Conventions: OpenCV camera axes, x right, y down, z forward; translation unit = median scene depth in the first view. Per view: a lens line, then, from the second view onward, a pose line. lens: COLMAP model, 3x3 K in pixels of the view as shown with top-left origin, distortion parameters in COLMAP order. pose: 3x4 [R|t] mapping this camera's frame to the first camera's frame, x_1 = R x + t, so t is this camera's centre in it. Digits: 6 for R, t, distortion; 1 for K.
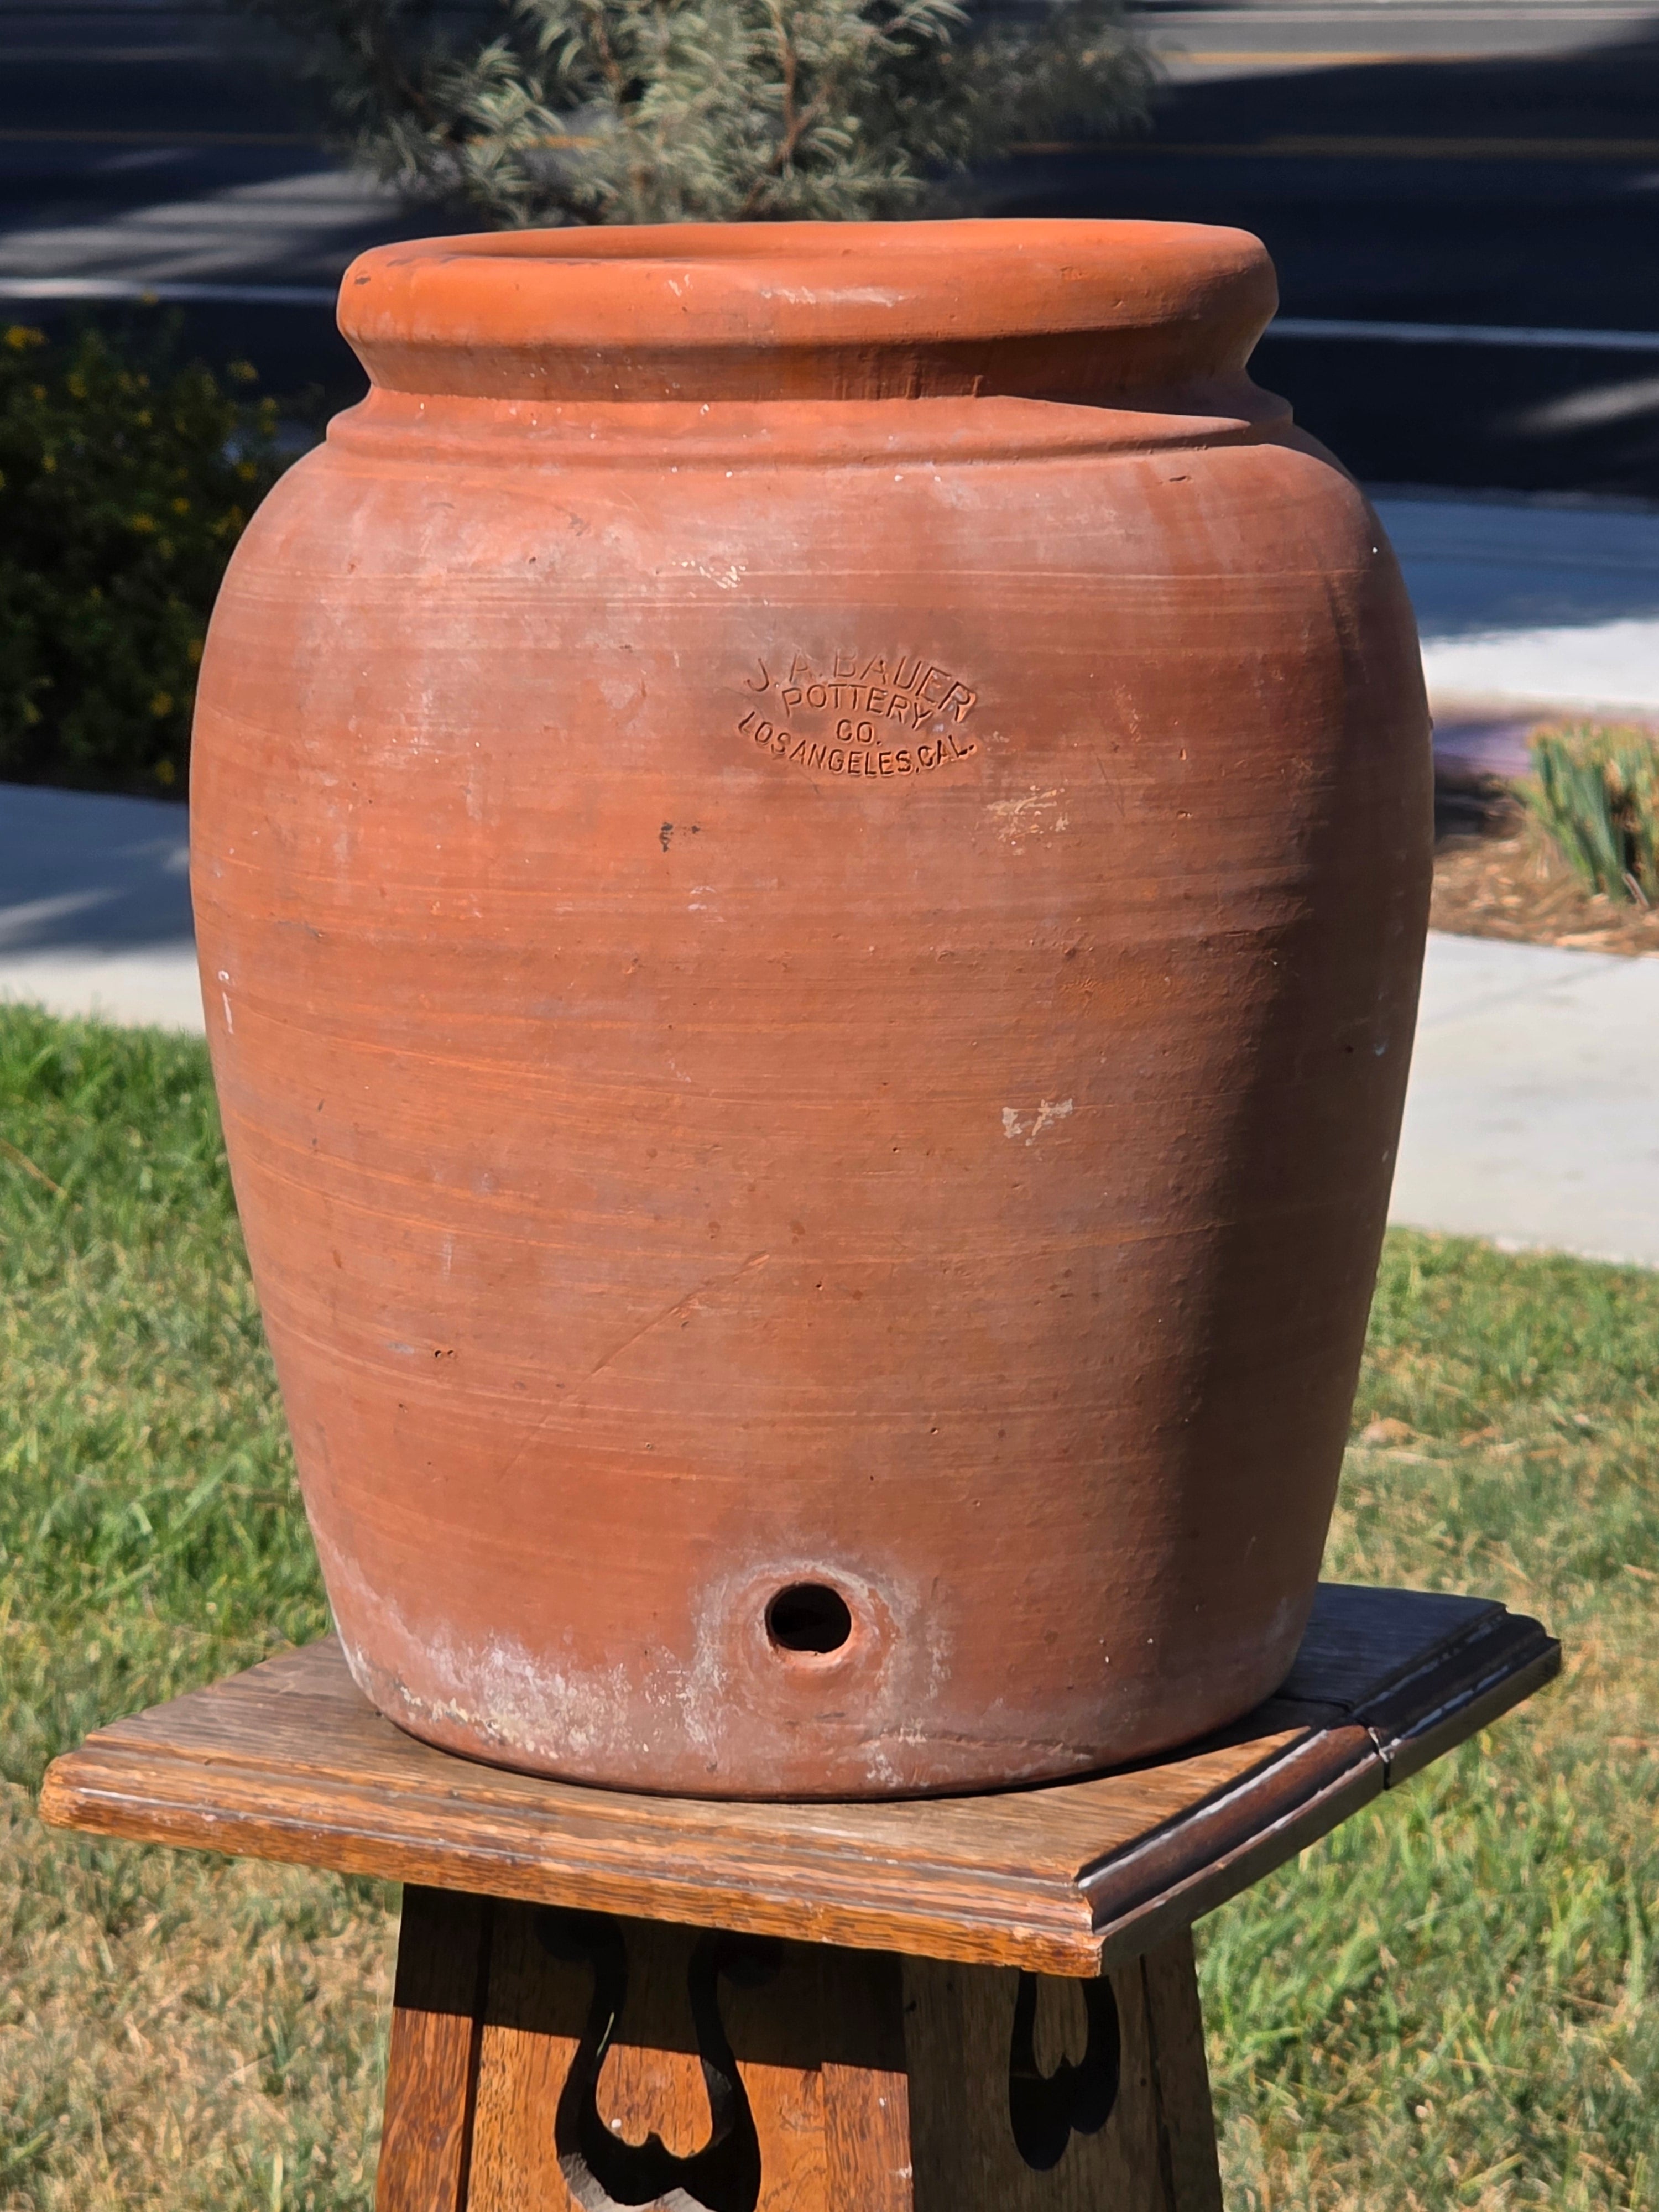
lens RADIAL K [[5460.6, 0, 845.9], [0, 5460.6, 1096.8], [0, 0, 1]] dist [-0.482895, 0.000000]
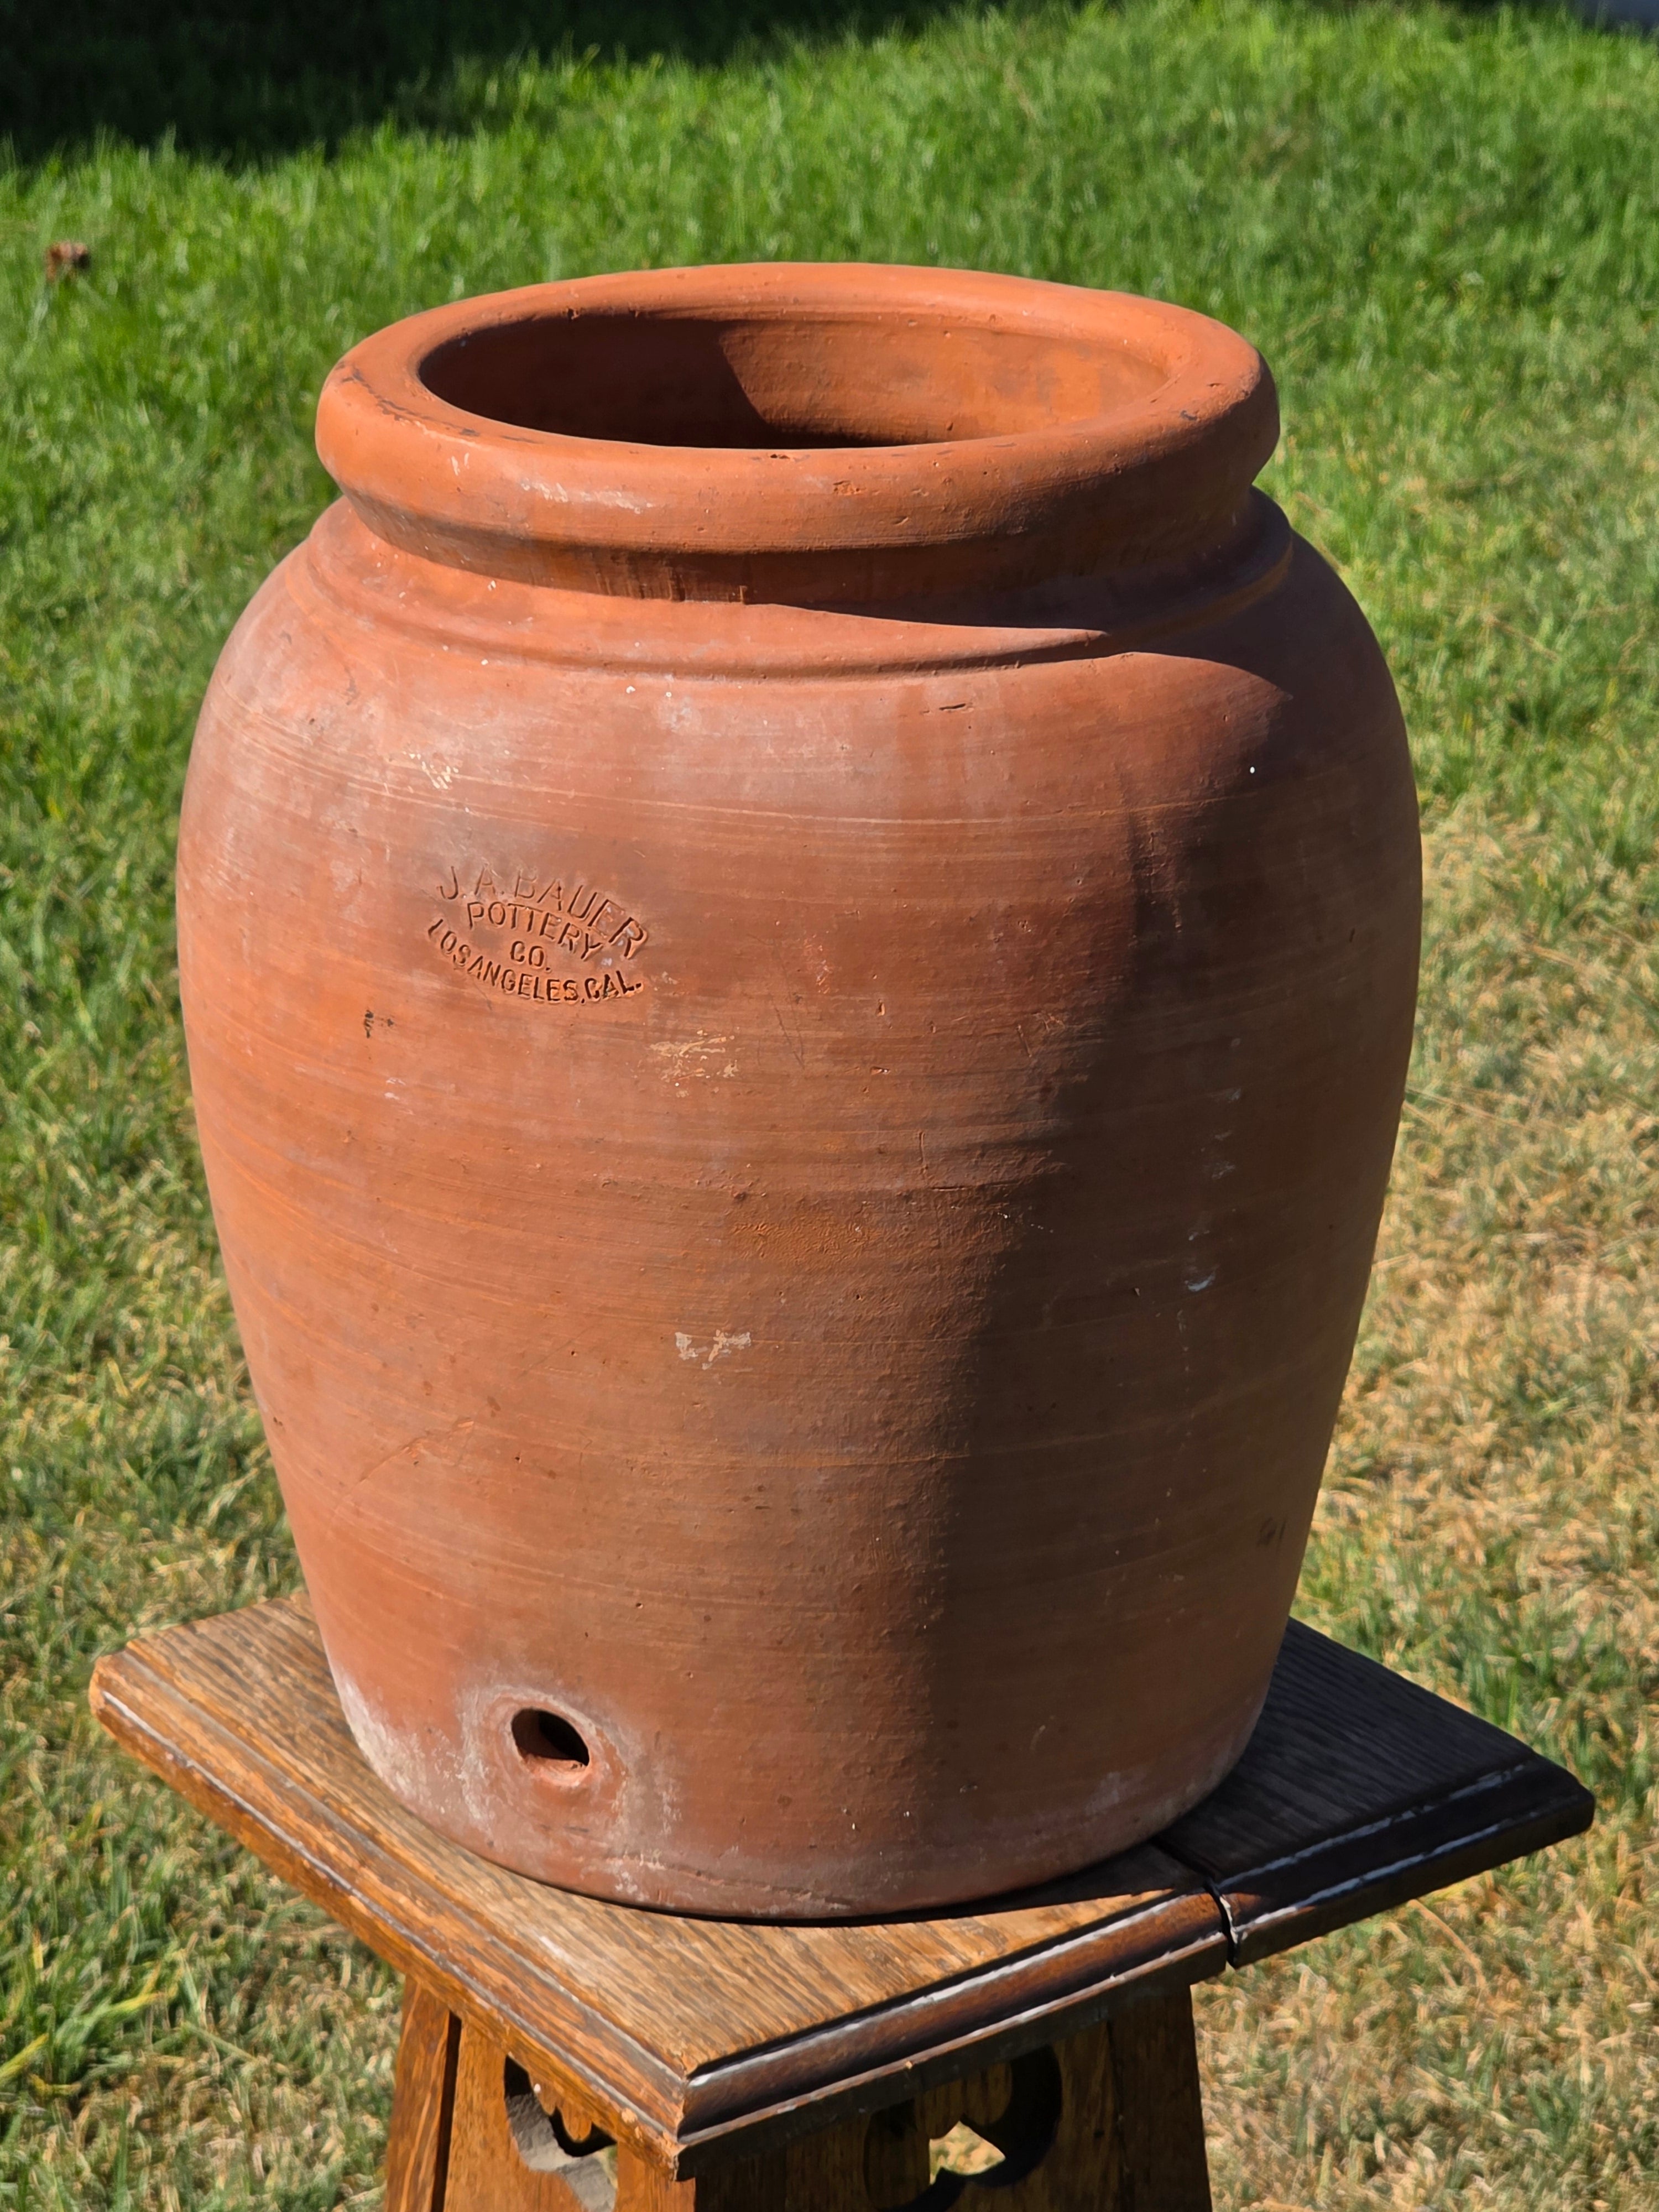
lens RADIAL K [[4370.9, 0, 872.8], [0, 4370.9, 1063.0], [0, 0, 1]] dist [0.039454, 0.000000]
pose [[0.889375, 0.170585, -0.424162, 0.389404], [-0.092452, 0.975720, 0.198554, -0.206733], [0.447733, -0.137374, 0.883552, 0.313761]]
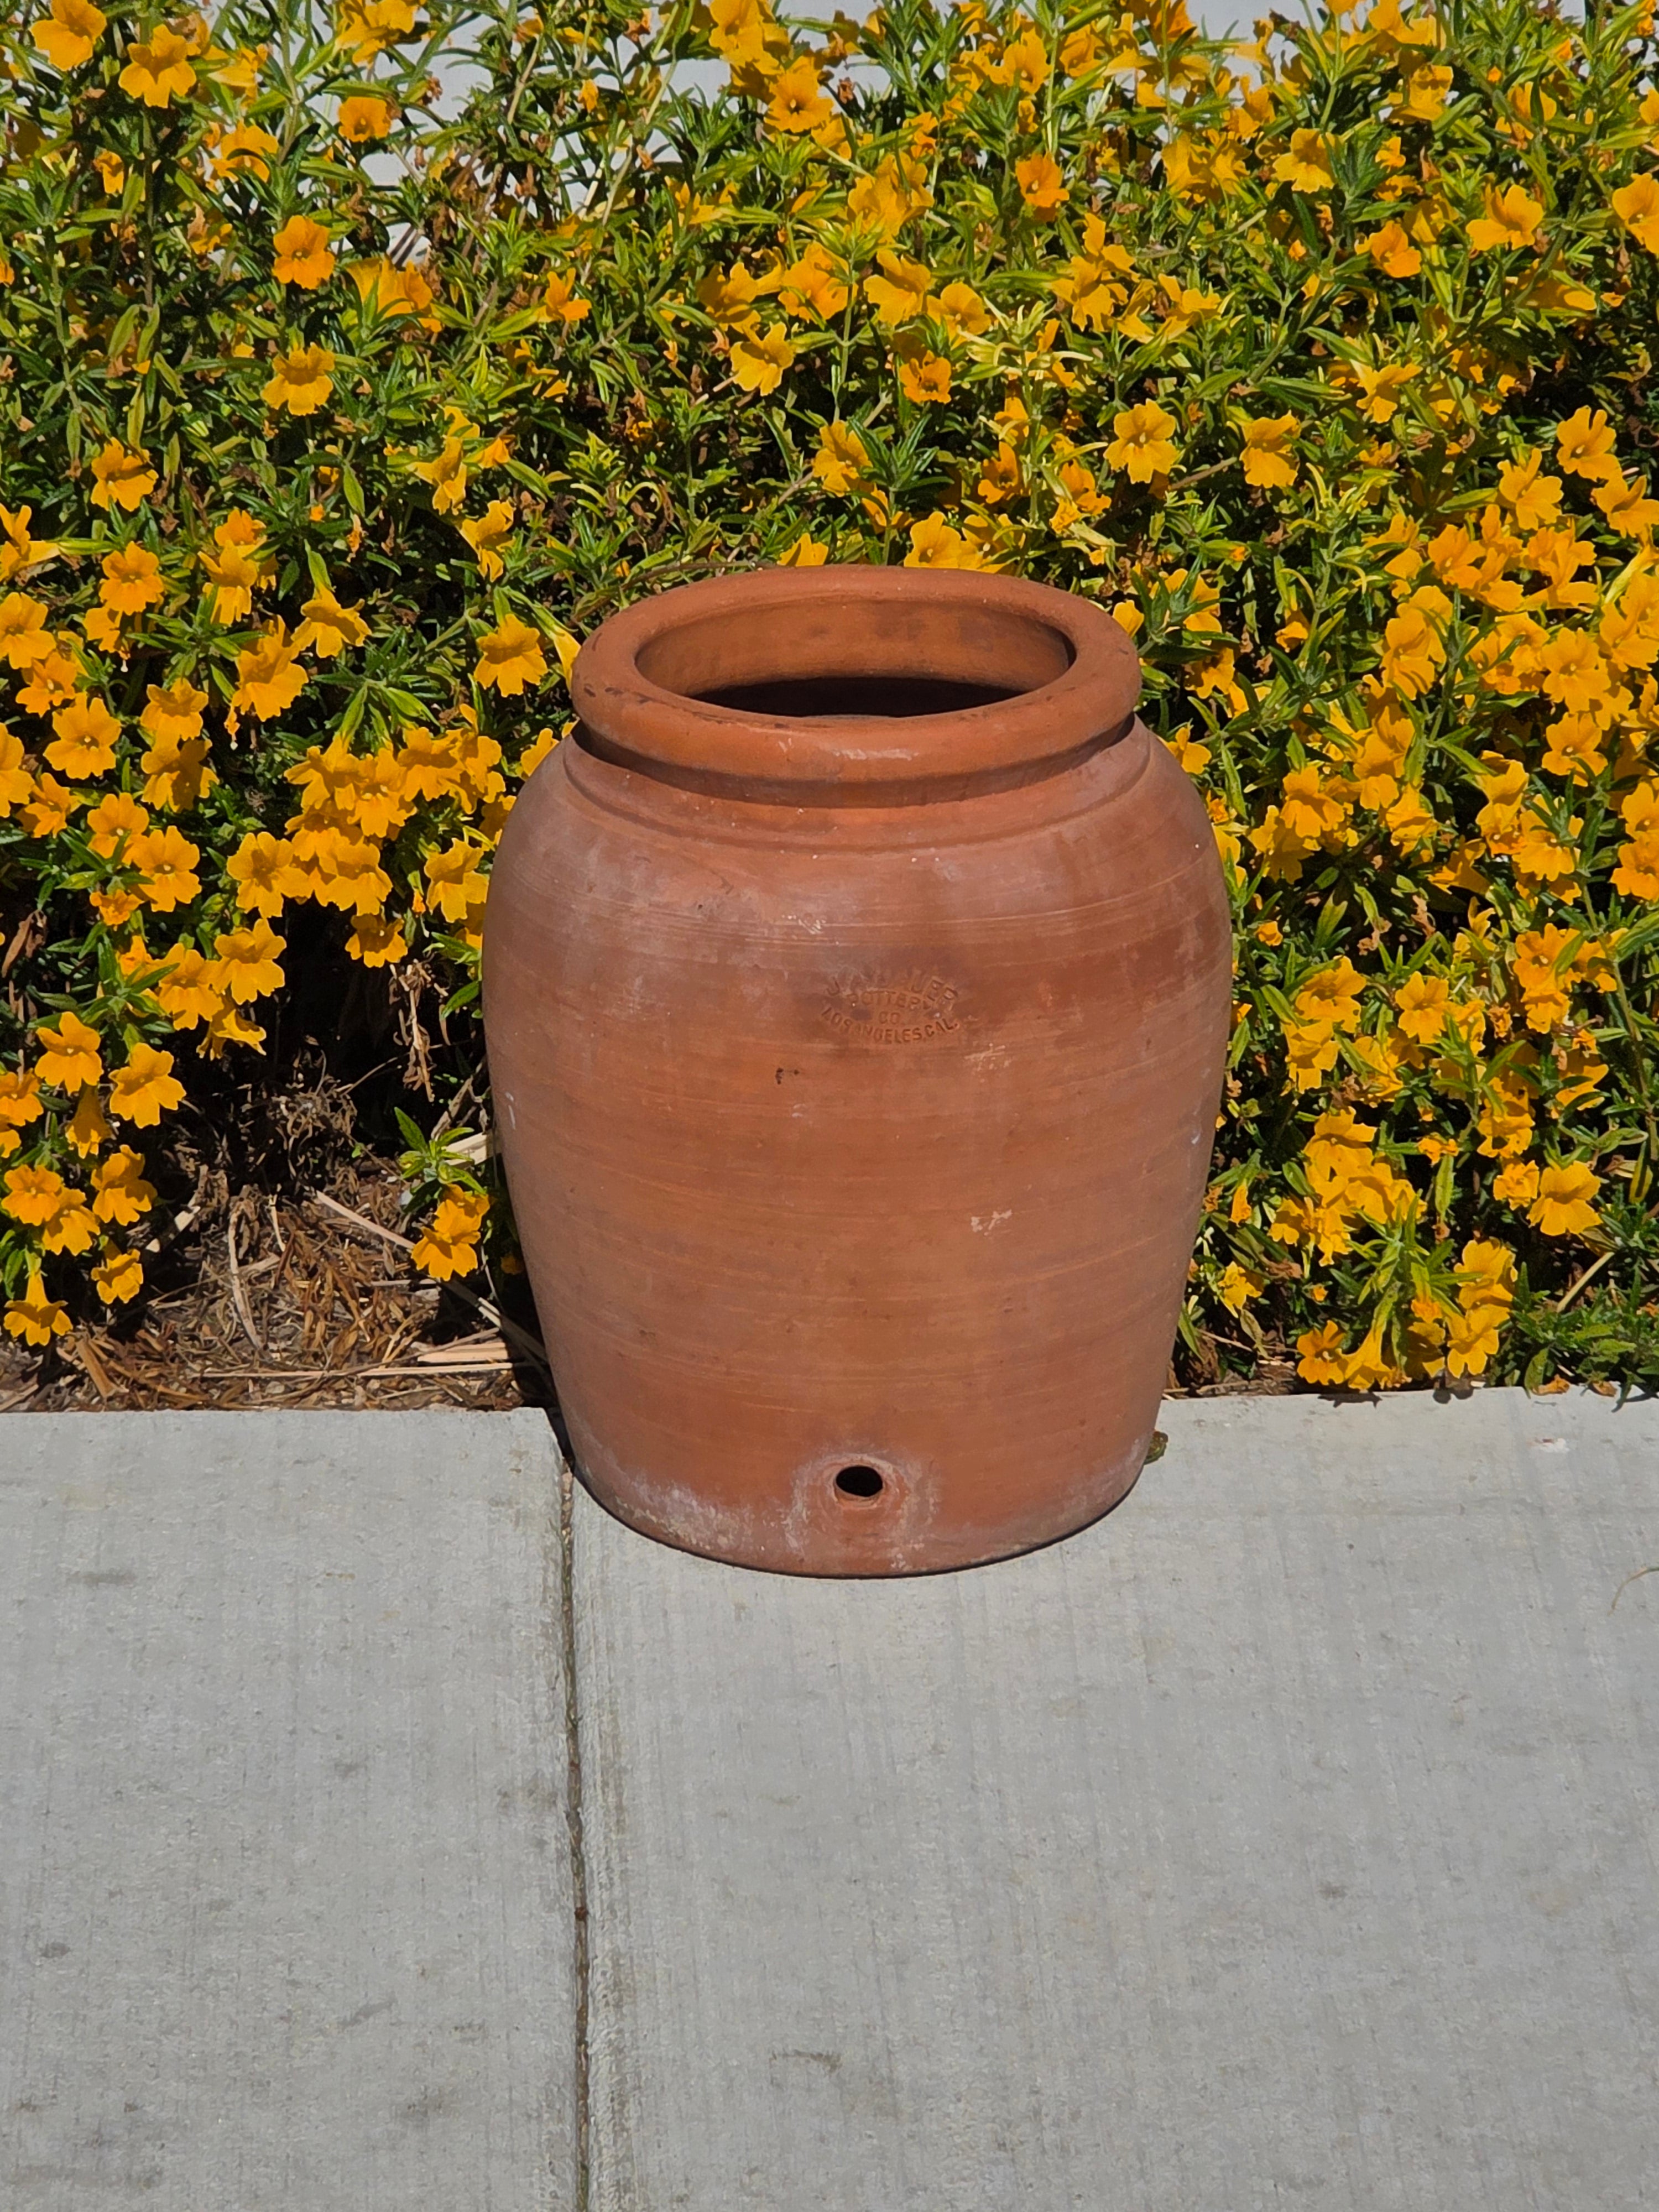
lens RADIAL K [[5460.6, 0, 829.1], [0, 5460.6, 1106.4], [0, 0, 1]] dist [-0.482895, 0.000000]
pose [[0.999997, 0.001135, 0.002001, -0.020245], [-0.001522, 0.978698, 0.205298, -0.387386], [-0.001725, -0.205300, 0.978698, -0.692042]]
